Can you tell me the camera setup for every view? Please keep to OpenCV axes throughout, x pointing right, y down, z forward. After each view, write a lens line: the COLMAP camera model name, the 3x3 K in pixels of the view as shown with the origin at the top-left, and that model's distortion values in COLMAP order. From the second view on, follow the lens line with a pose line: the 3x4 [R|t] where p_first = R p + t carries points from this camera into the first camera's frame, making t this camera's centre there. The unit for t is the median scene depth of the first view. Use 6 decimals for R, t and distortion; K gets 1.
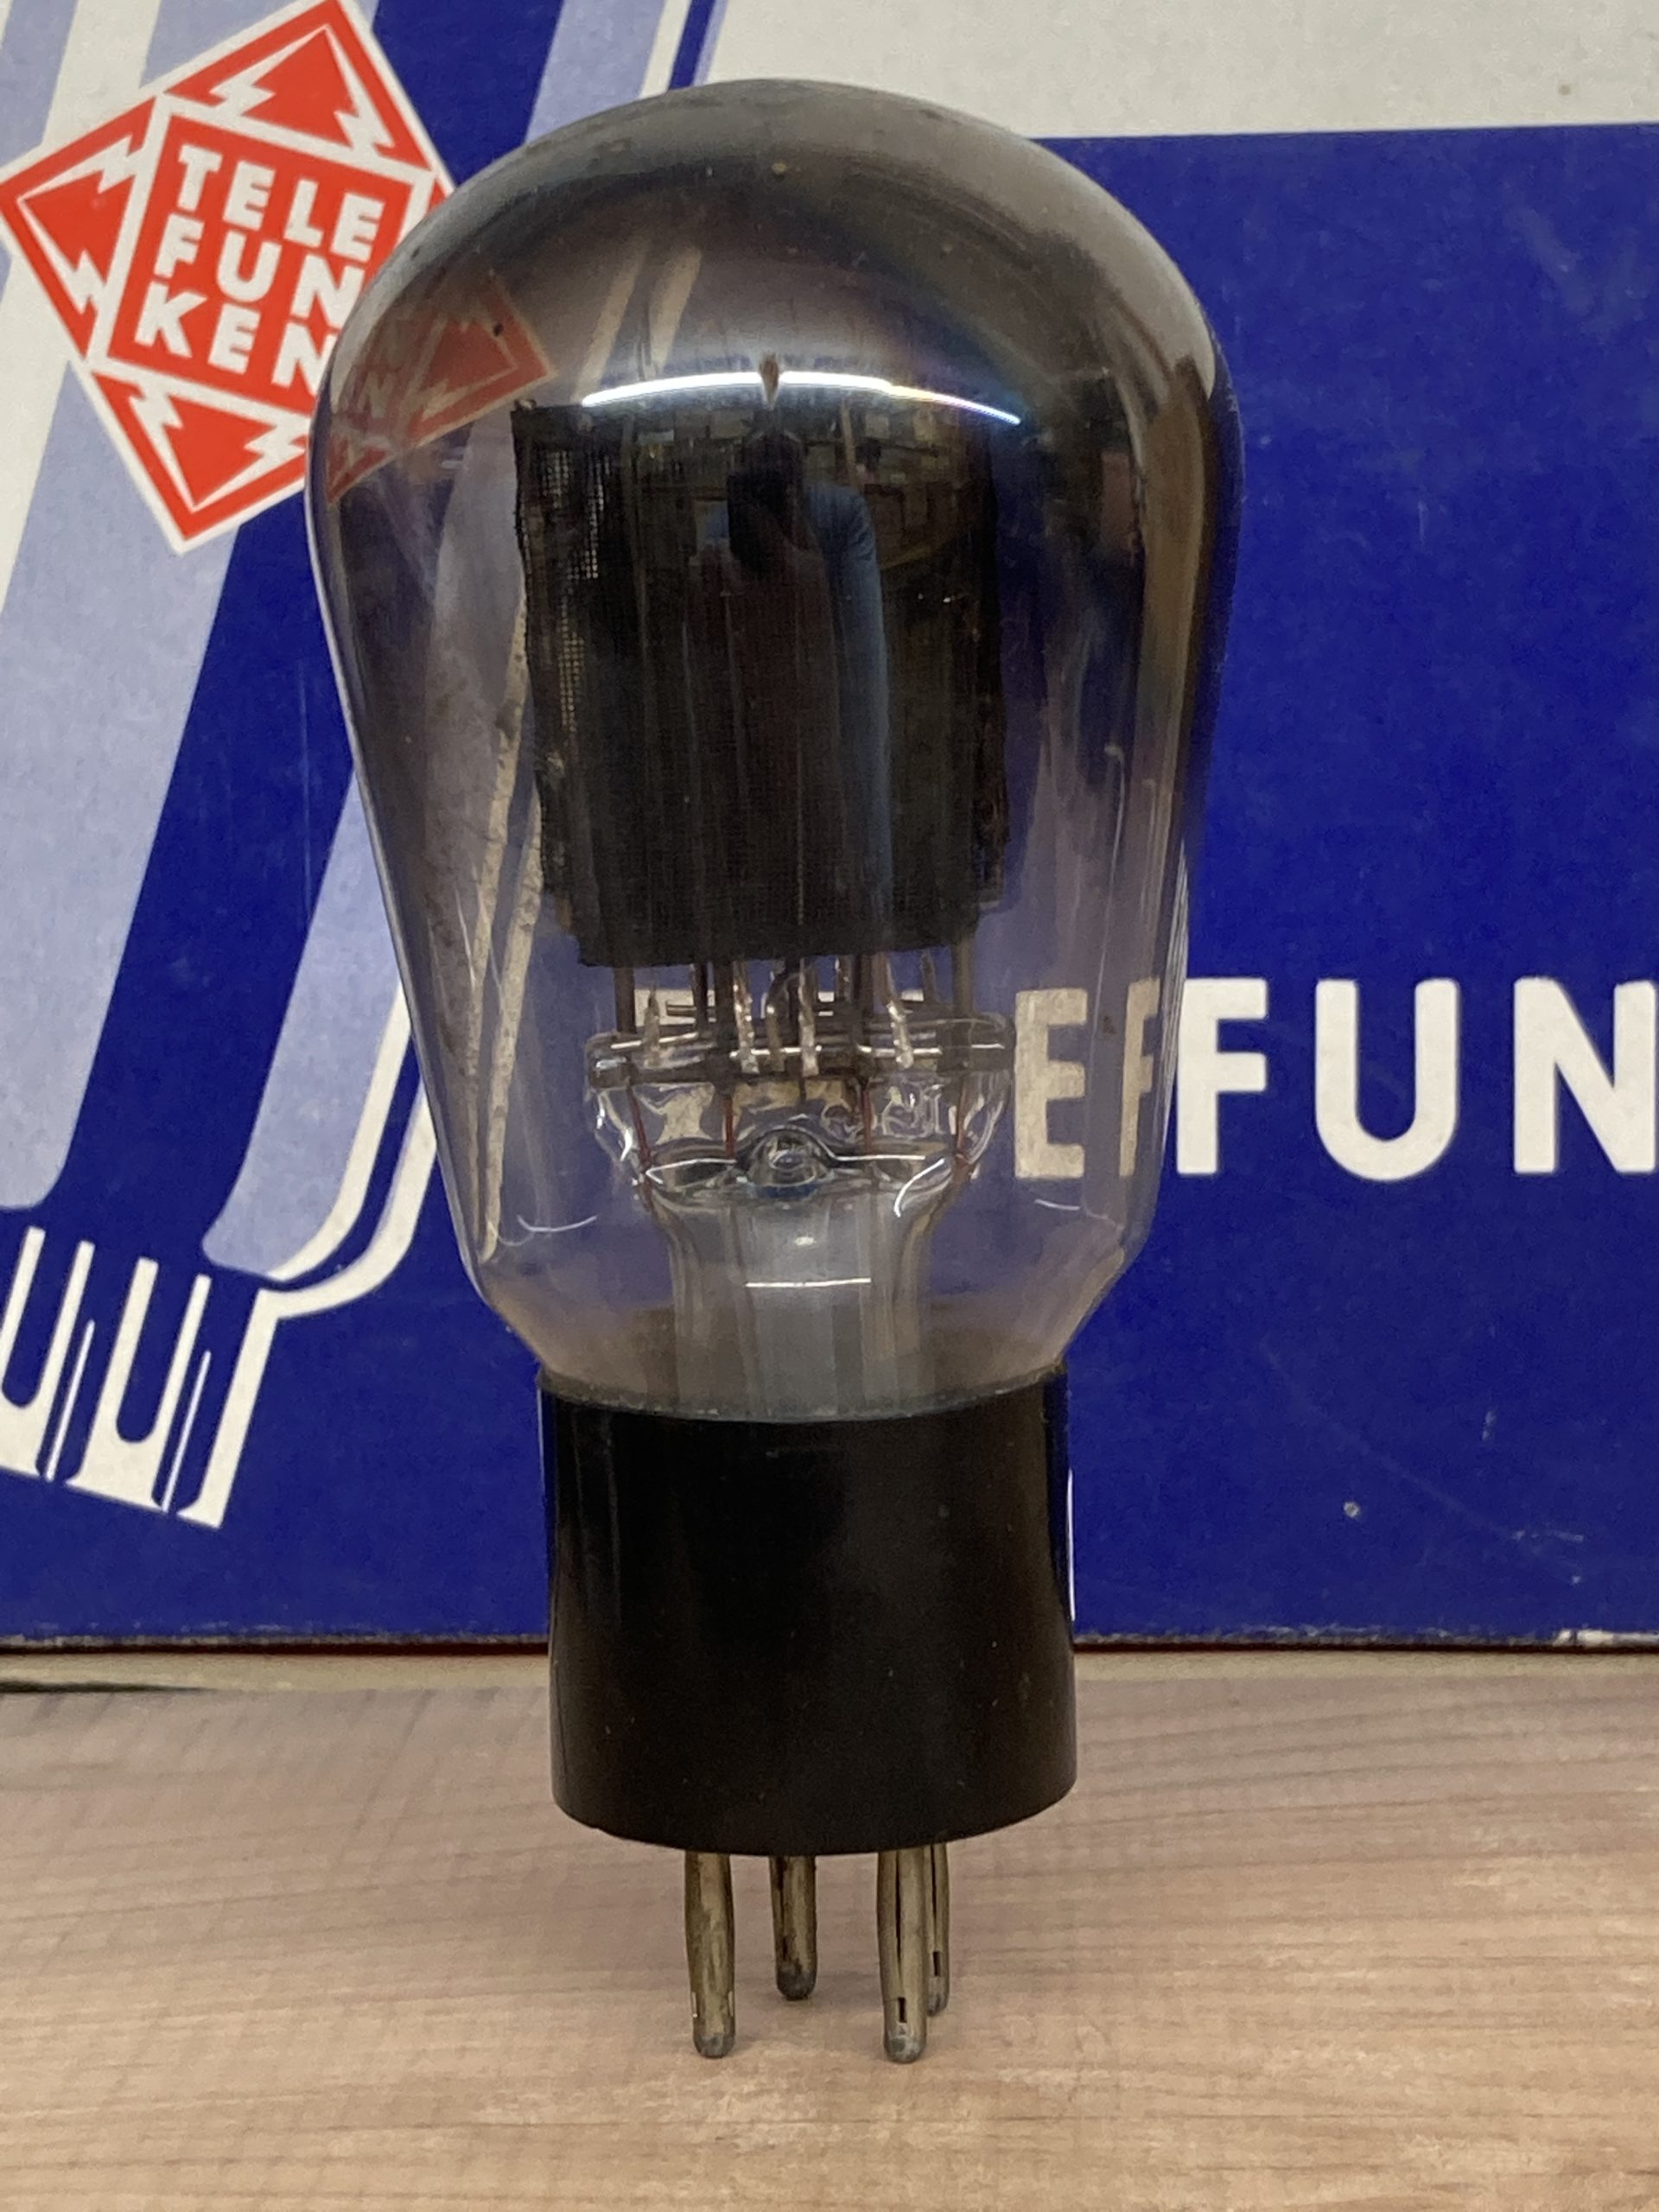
lens RADIAL K [[4461.2, 0, 843.4], [0, 4461.2, 1120.7], [0, 0, 1]] dist [0.384755, -1.889078]
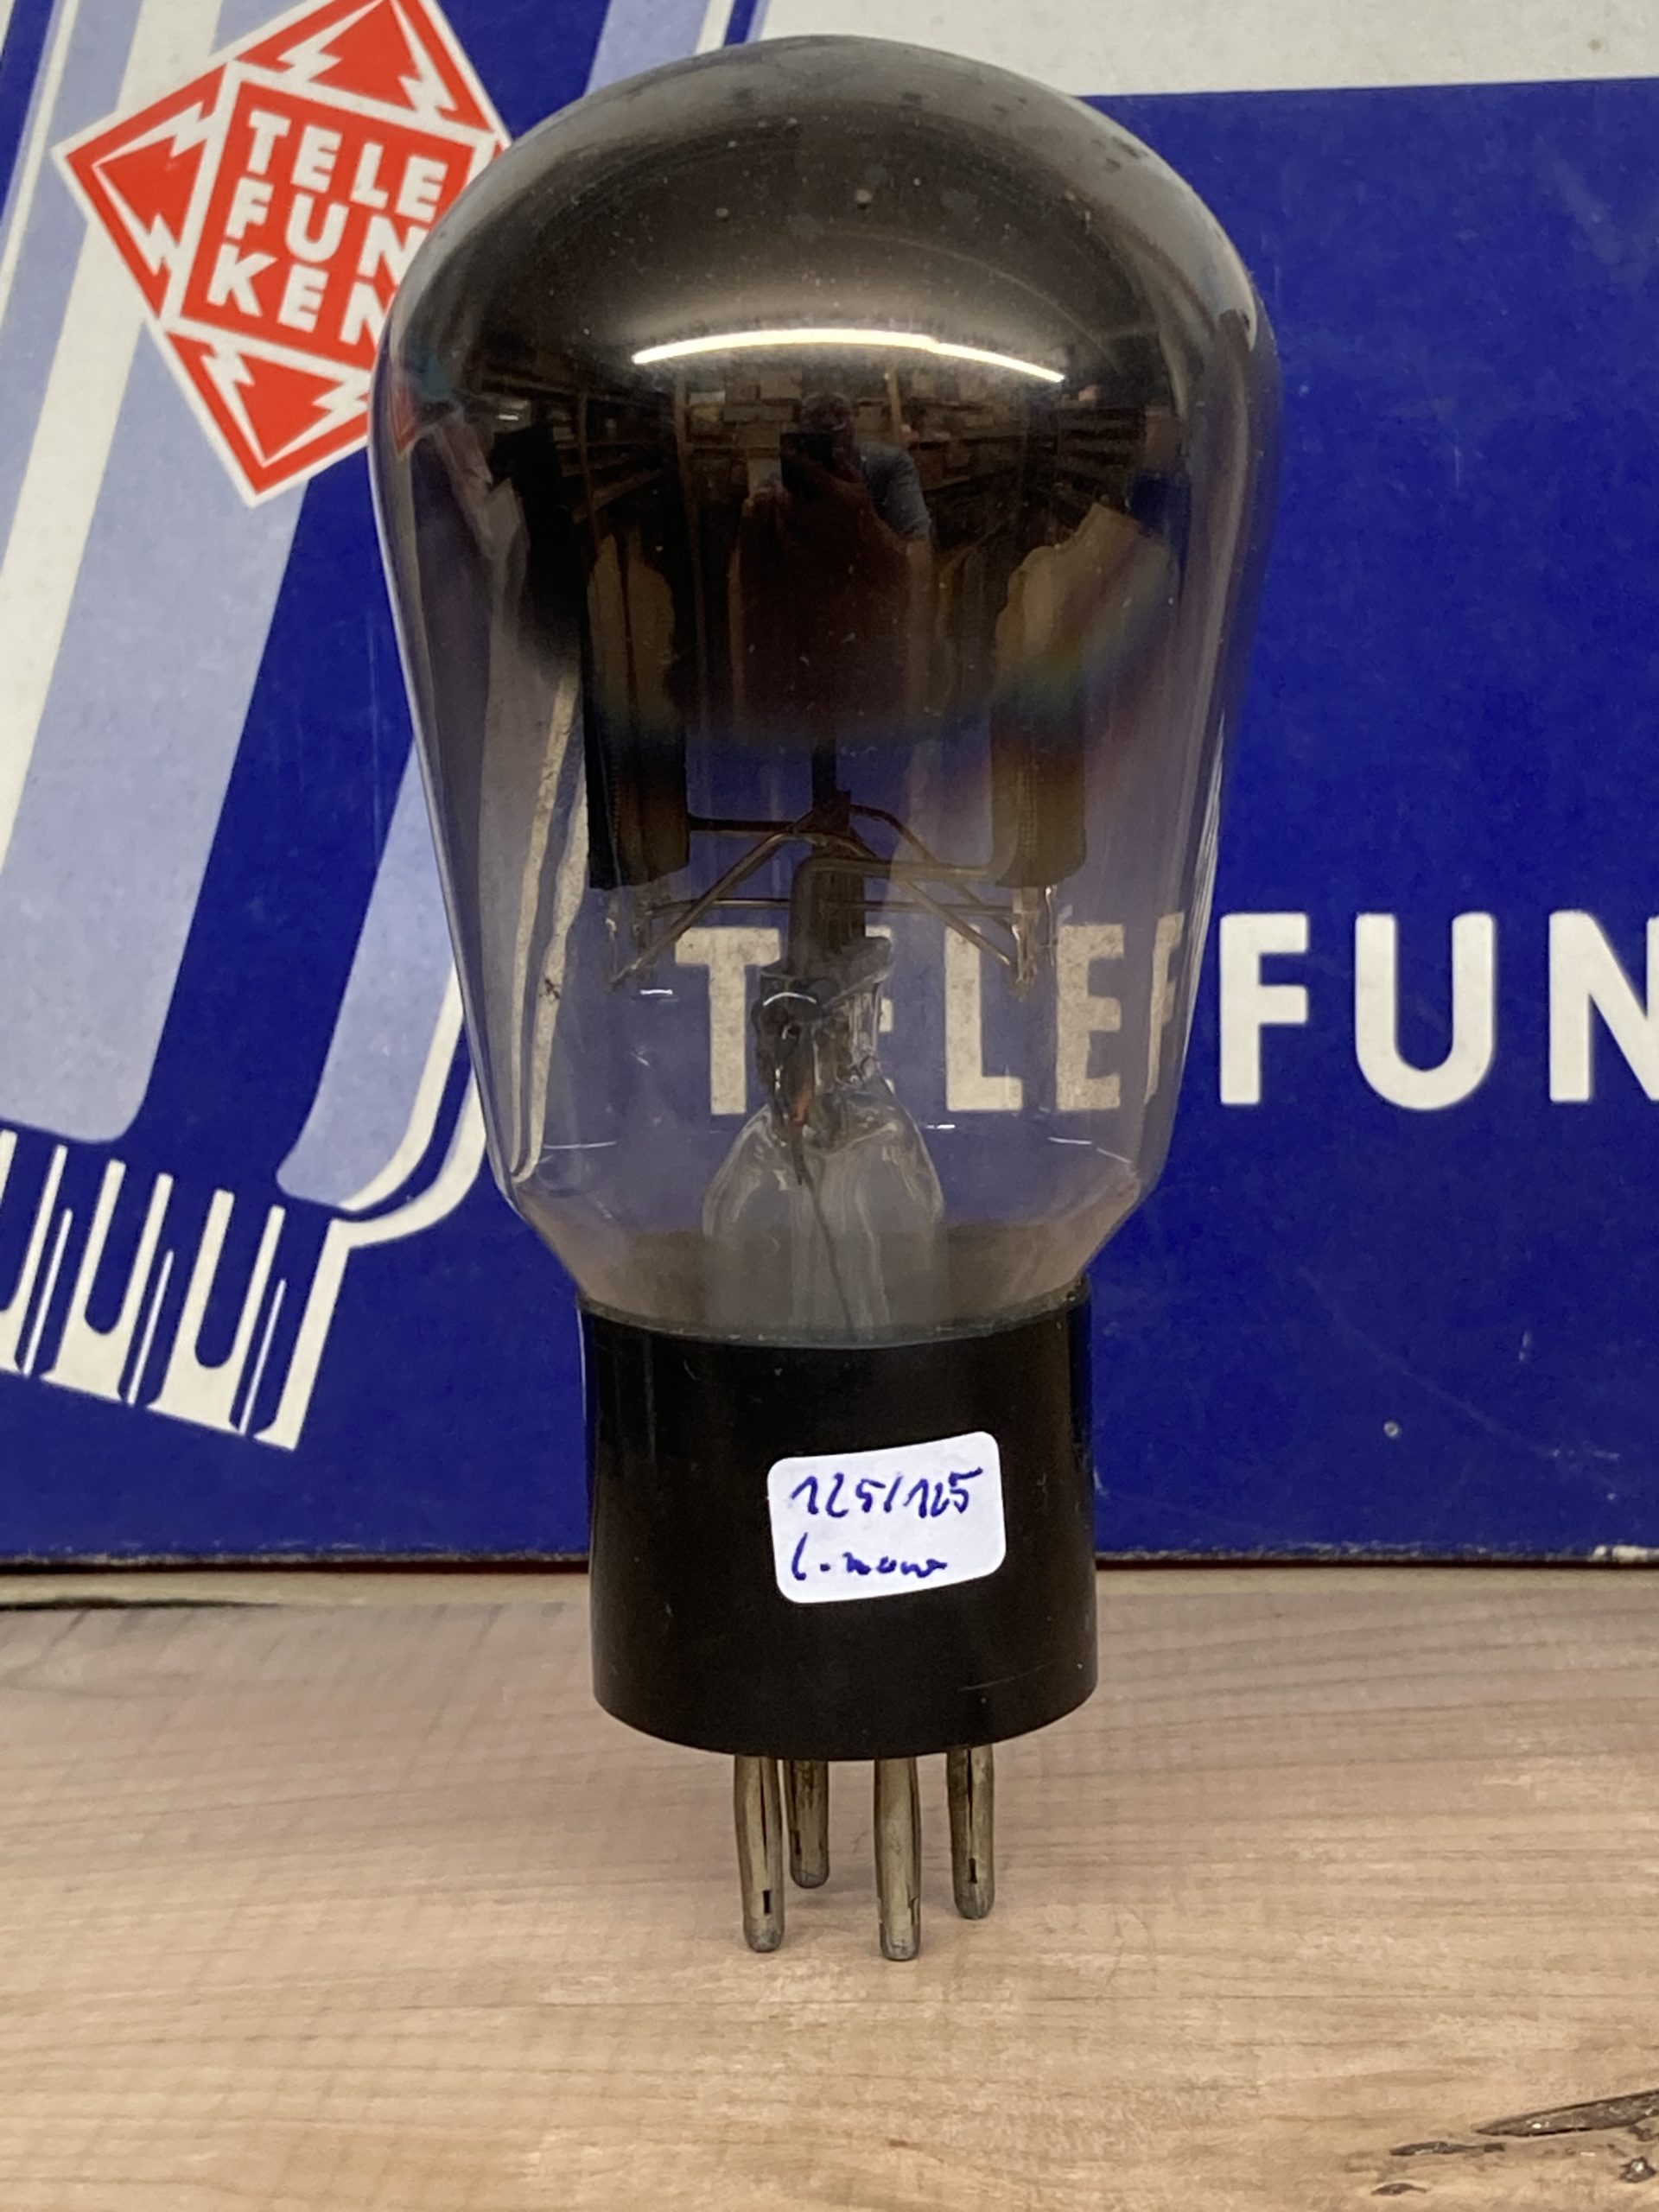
lens RADIAL K [[4460.9, 0, 829.5], [0, 4460.9, 1106.0], [0, 0, 1]] dist [0.373629, -1.860056]
pose [[0.999801, -0.004186, -0.019488, 0.004838], [0.004323, 0.999966, 0.006987, 0.004826], [0.019458, -0.007070, 0.999786, -0.030055]]
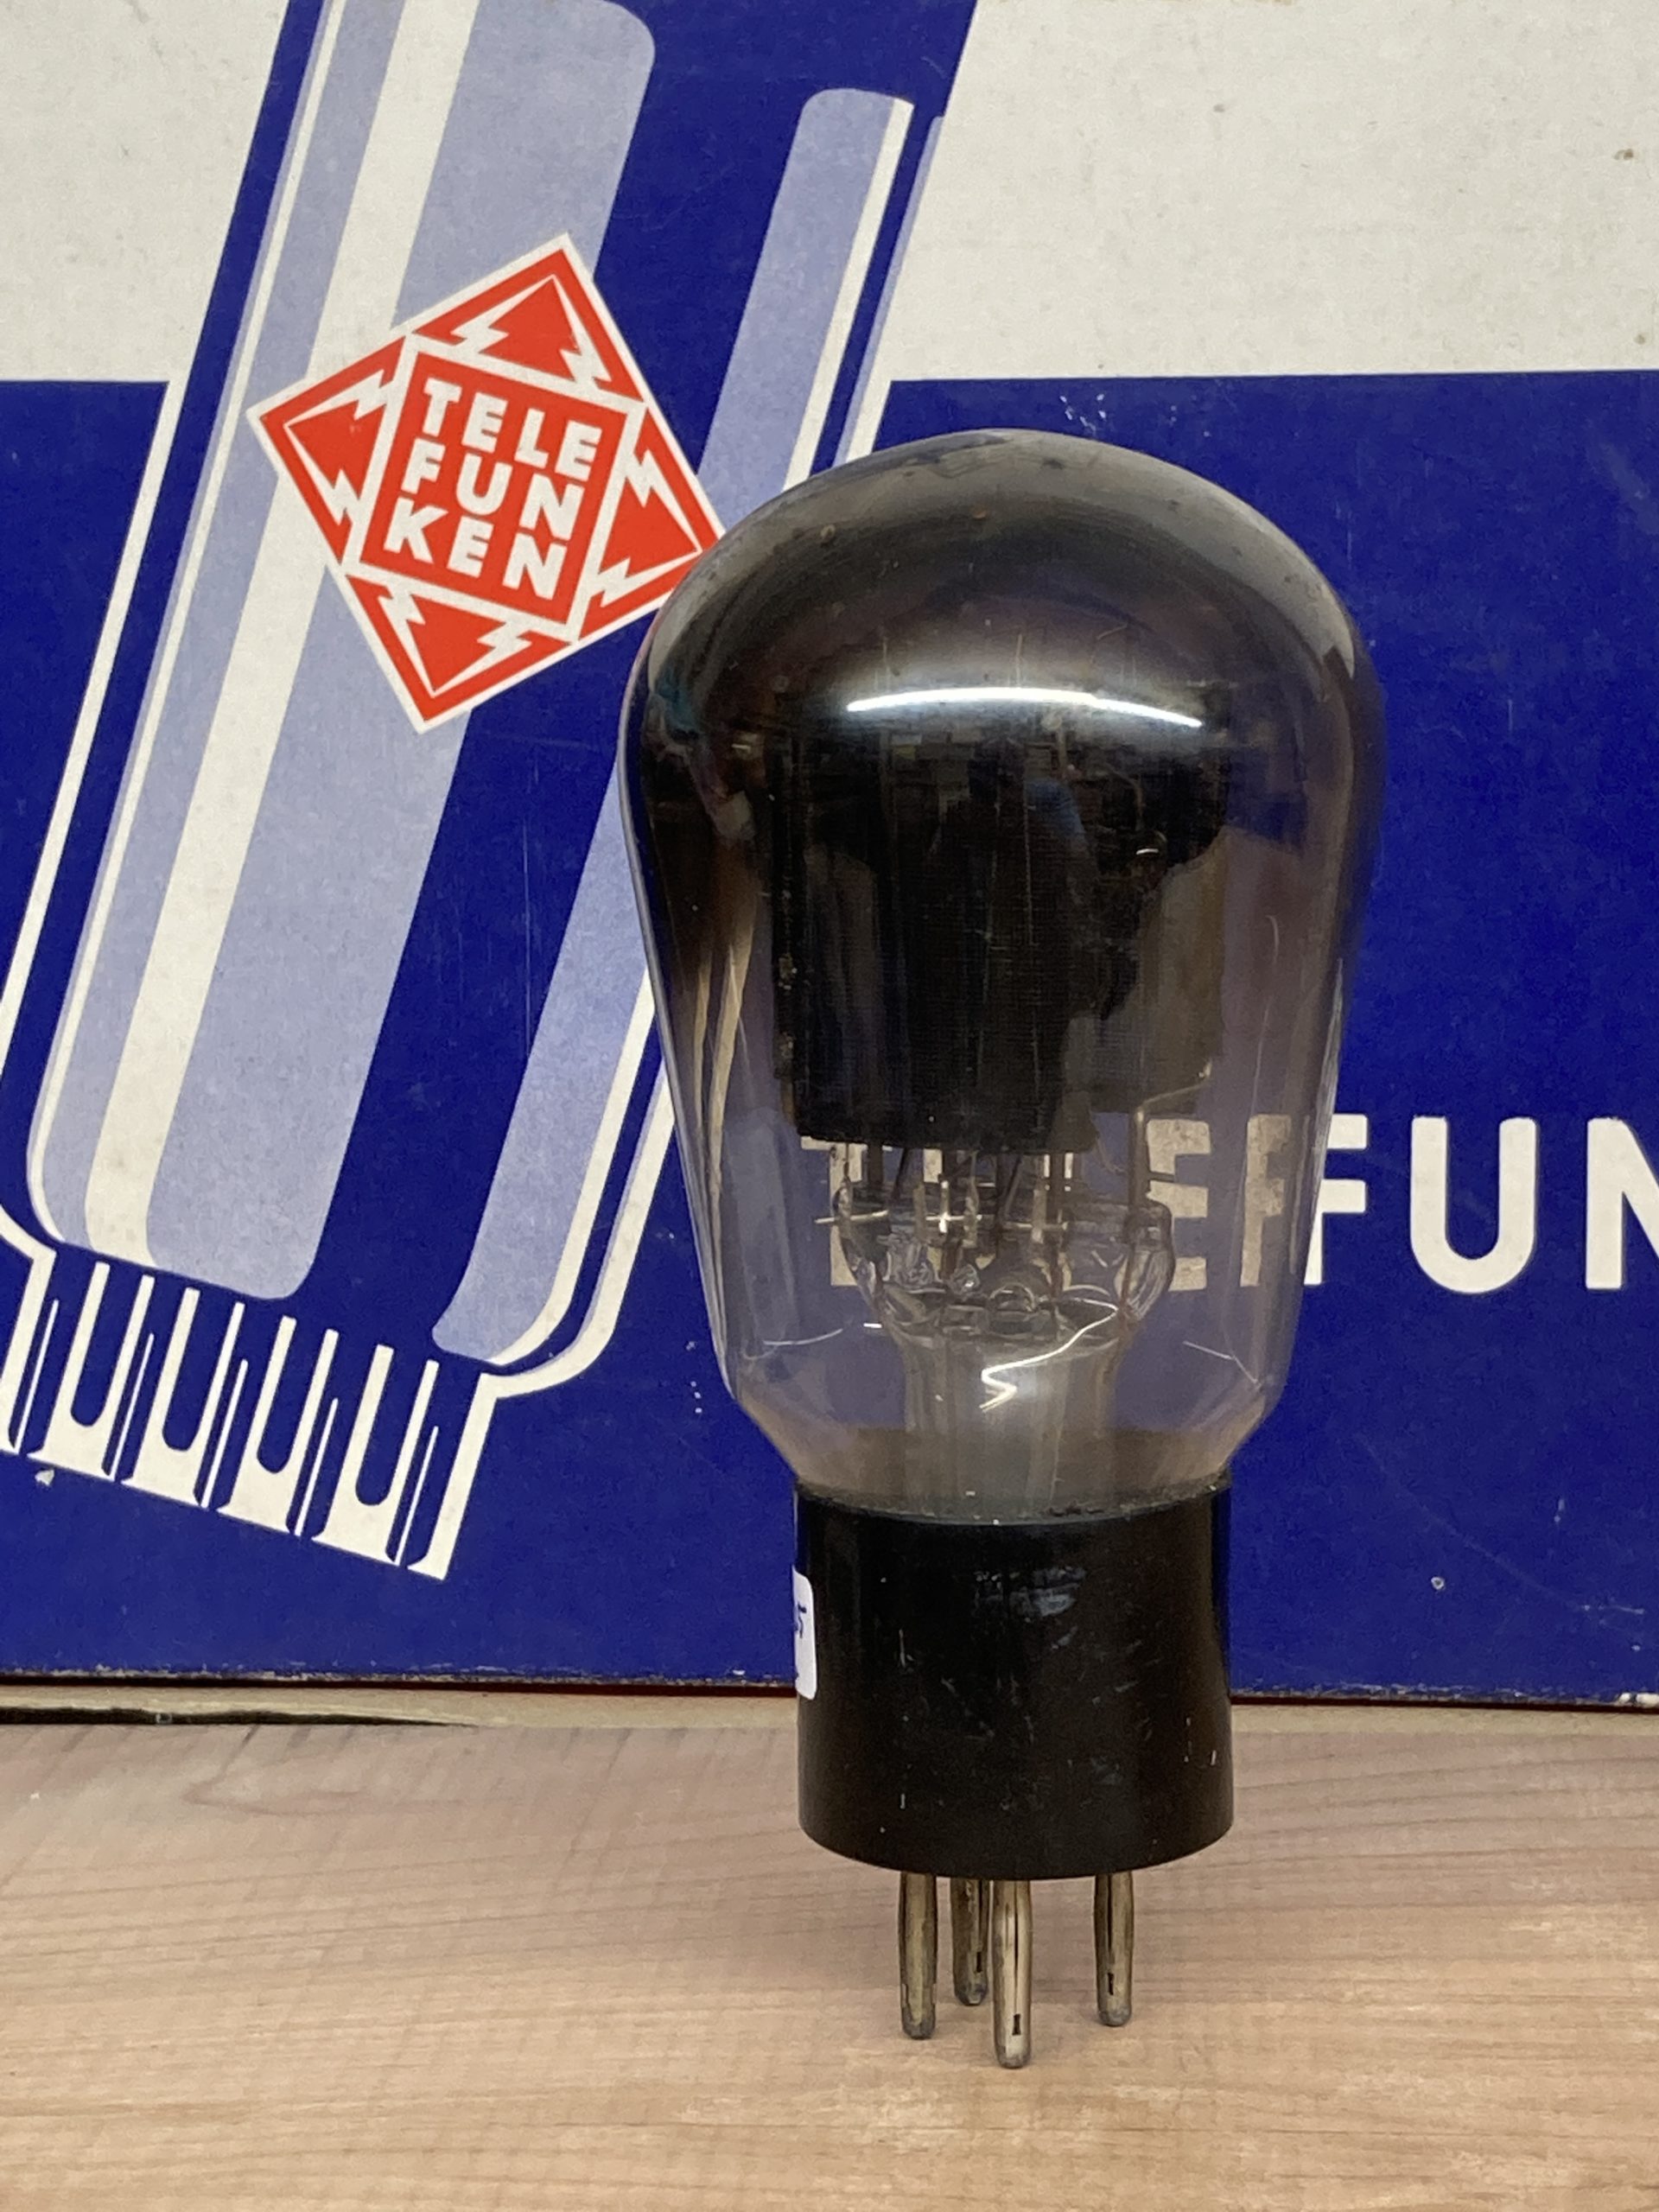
lens RADIAL K [[4461.2, 0, 843.4], [0, 4461.2, 1120.7], [0, 0, 1]] dist [0.384755, -1.889078]
pose [[0.999371, 0.011388, -0.033599, -0.000061], [-0.010952, 0.999854, 0.013135, -0.044001], [0.033743, -0.012759, 0.999349, -0.141556]]
